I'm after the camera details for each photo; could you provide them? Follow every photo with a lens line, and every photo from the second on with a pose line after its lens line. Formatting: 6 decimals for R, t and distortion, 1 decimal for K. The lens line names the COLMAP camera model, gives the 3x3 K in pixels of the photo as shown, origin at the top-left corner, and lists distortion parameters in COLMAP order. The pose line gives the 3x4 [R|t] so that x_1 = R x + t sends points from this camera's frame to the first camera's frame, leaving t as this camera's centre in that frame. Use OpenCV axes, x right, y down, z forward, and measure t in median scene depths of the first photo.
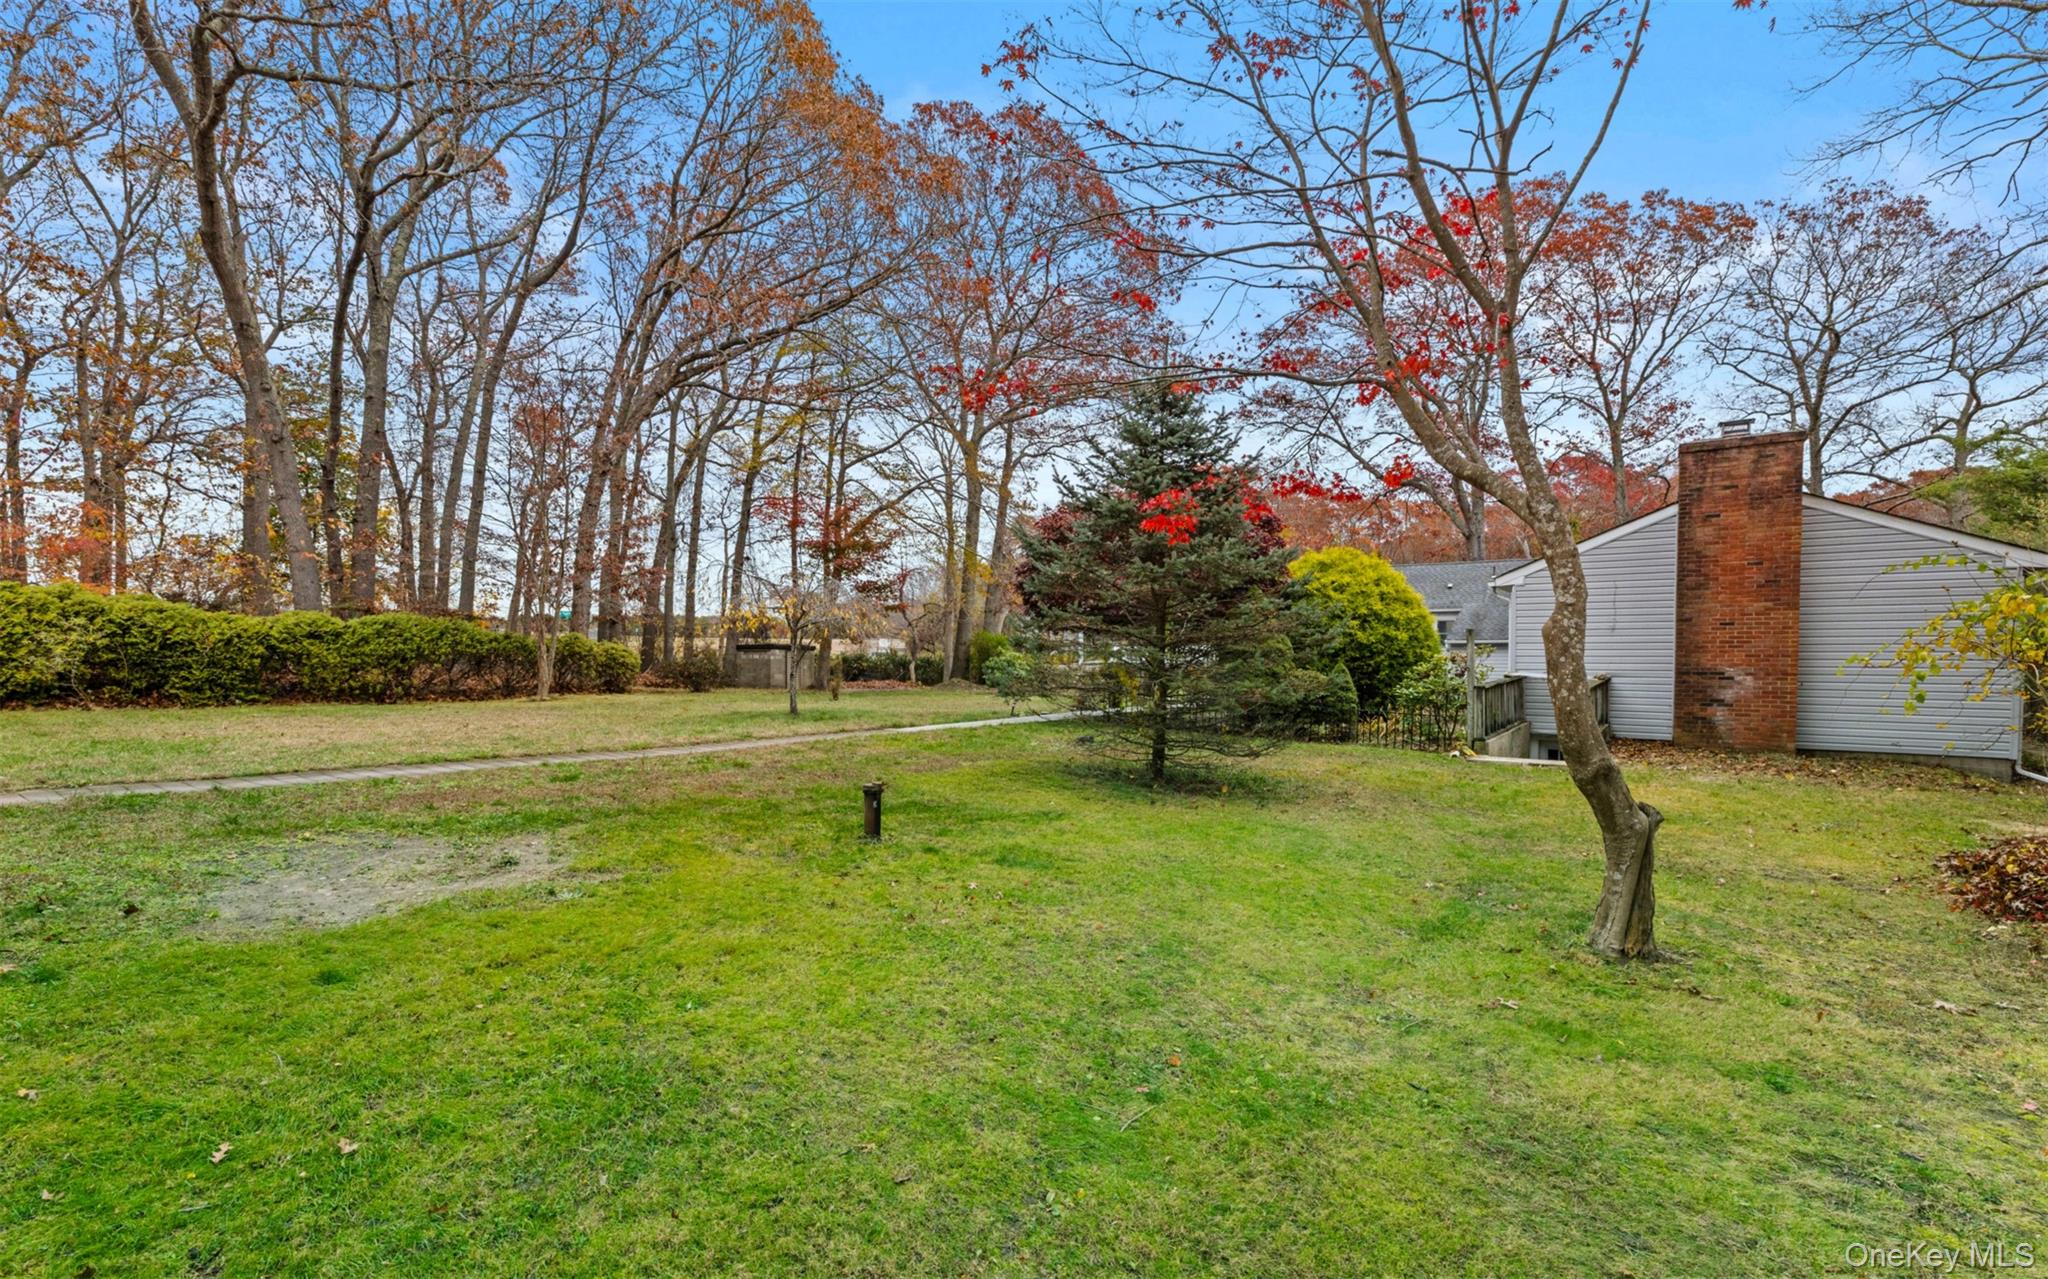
lens RADIAL K [[950.5, 0, 1022.7], [0, 950.5, 667.9], [0, 0, 1]] dist [0.000105, 0.000529]
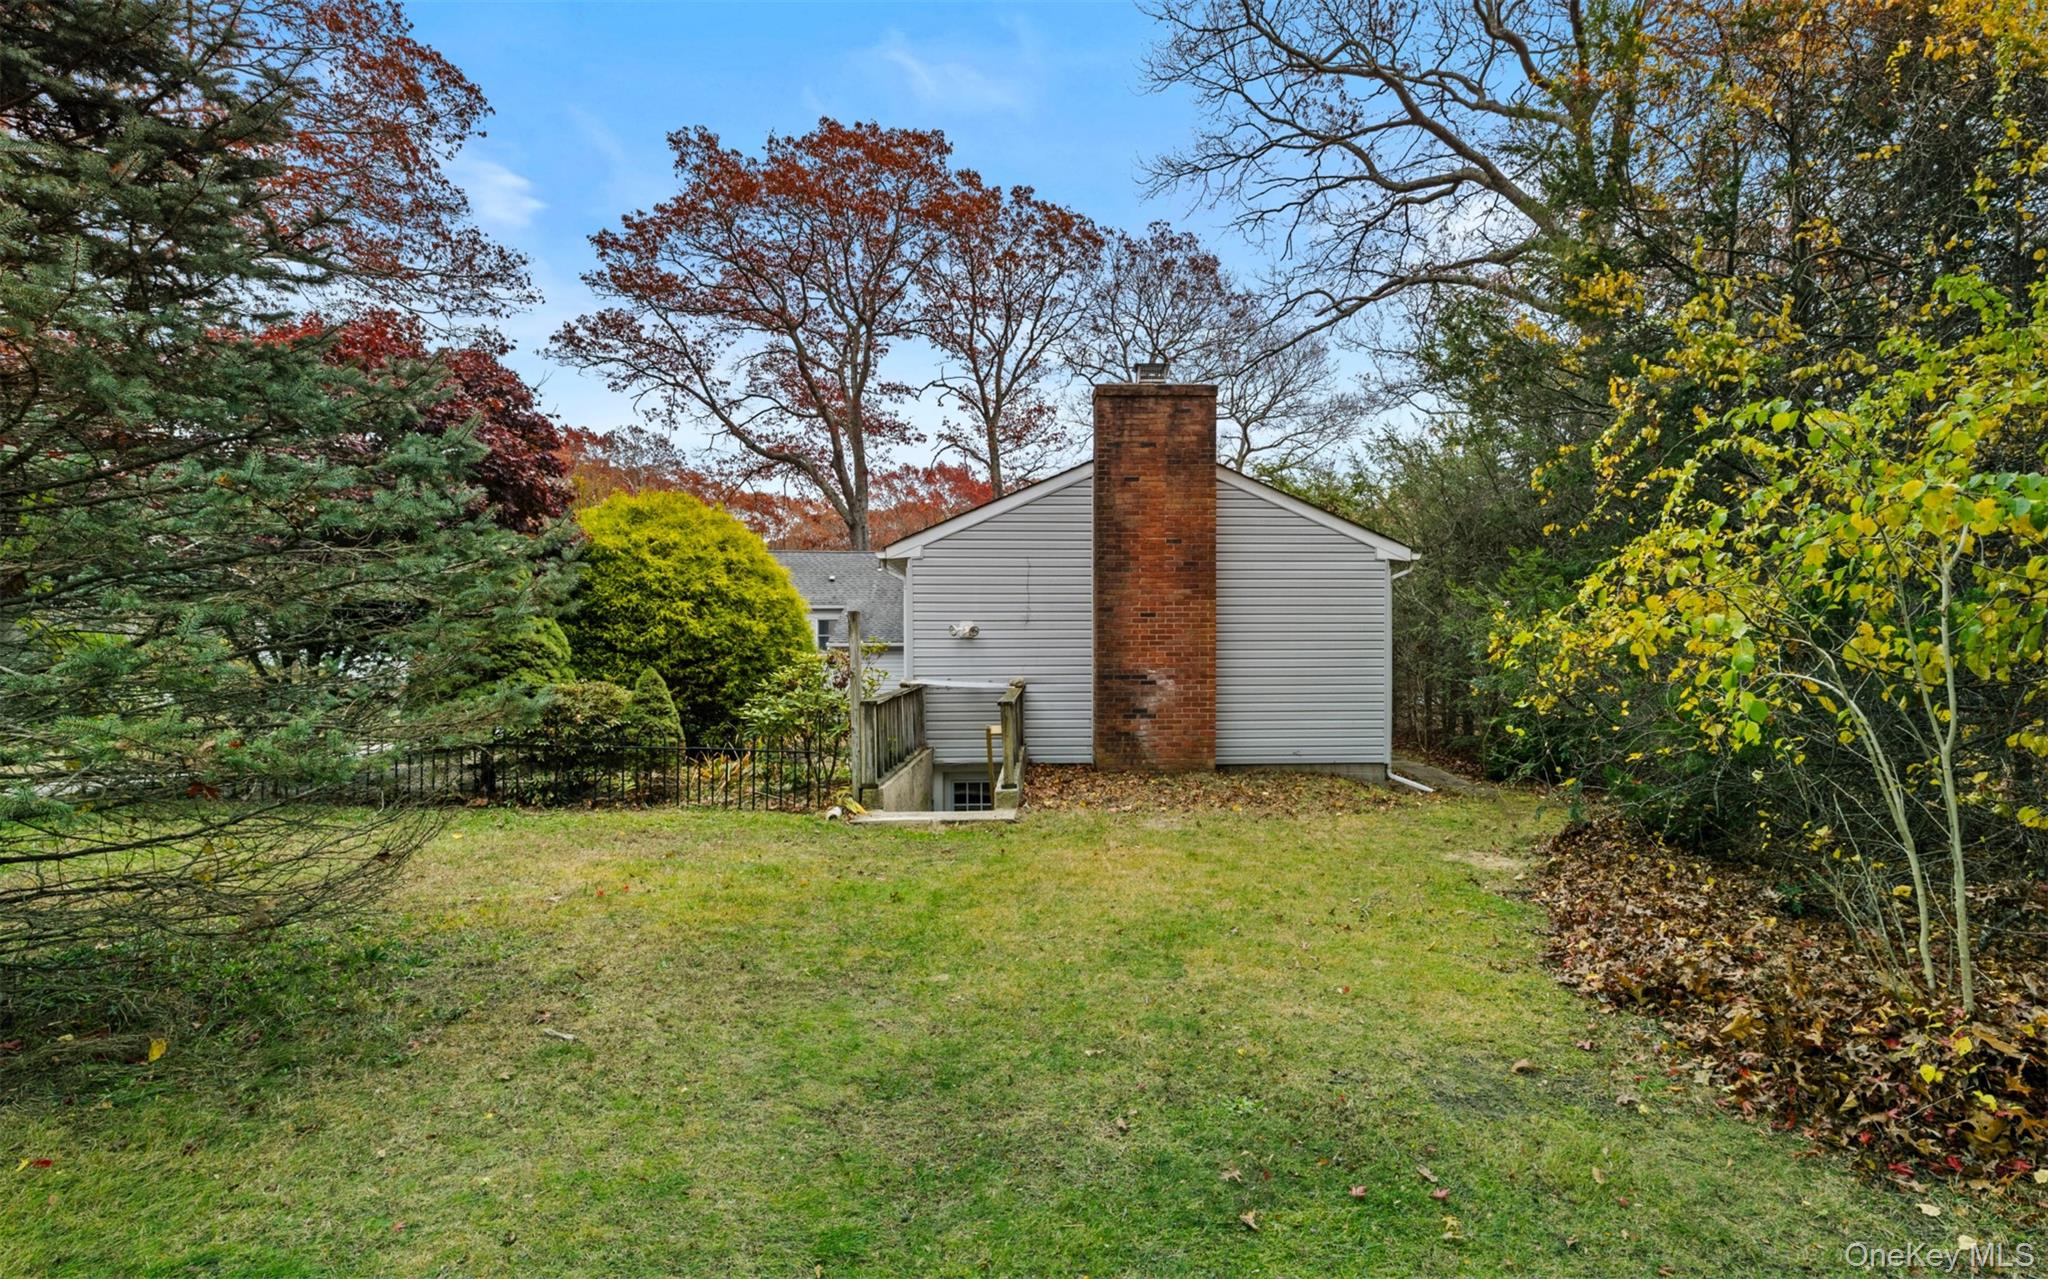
lens RADIAL K [[950.5, 0, 1022.7], [0, 950.5, 667.9], [0, 0, 1]] dist [0.000105, 0.000529]
pose [[0.818114, -0.008114, 0.574999, 0.101165], [0.016521, 0.999819, -0.009398, 0.002254], [-0.574819, 0.017188, 0.818100, 0.212863]]
